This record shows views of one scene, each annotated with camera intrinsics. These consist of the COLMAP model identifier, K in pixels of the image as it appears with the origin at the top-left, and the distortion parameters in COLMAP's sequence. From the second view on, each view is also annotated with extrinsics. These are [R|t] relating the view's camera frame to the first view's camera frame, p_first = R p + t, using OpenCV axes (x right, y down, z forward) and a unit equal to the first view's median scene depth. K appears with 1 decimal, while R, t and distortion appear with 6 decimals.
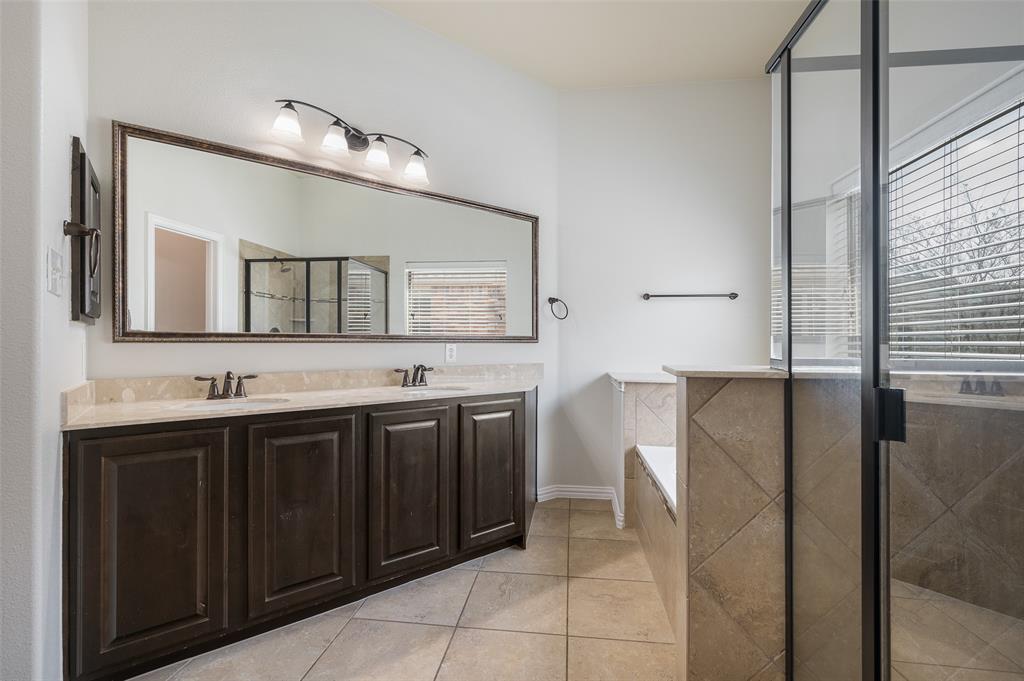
lens RADIAL K [[438.0, 0, 512.0], [0, 438.0, 340.5], [0, 0, 1]] dist [-0.000413, -0.000028]
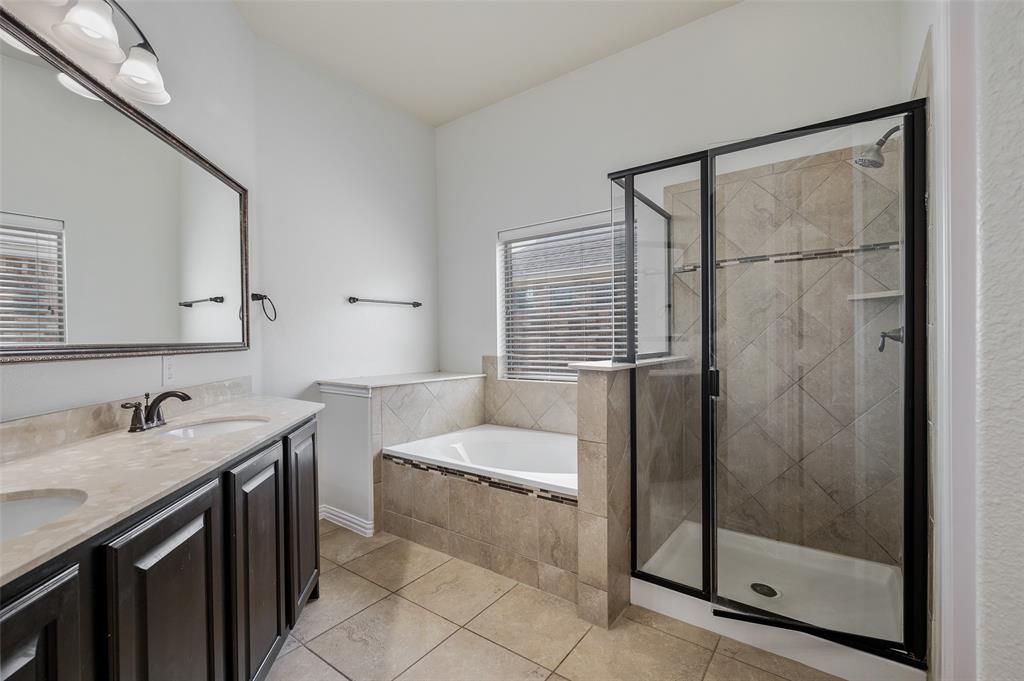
lens RADIAL K [[453.3, 0, 507.3], [0, 453.3, 344.8], [0, 0, 1]] dist [-0.001408, -0.000117]
pose [[0.493408, -0.021662, 0.869528, -0.499105], [0.011005, 0.999765, 0.018661, -0.018075], [-0.869728, 0.000362, 0.493531, 0.239258]]
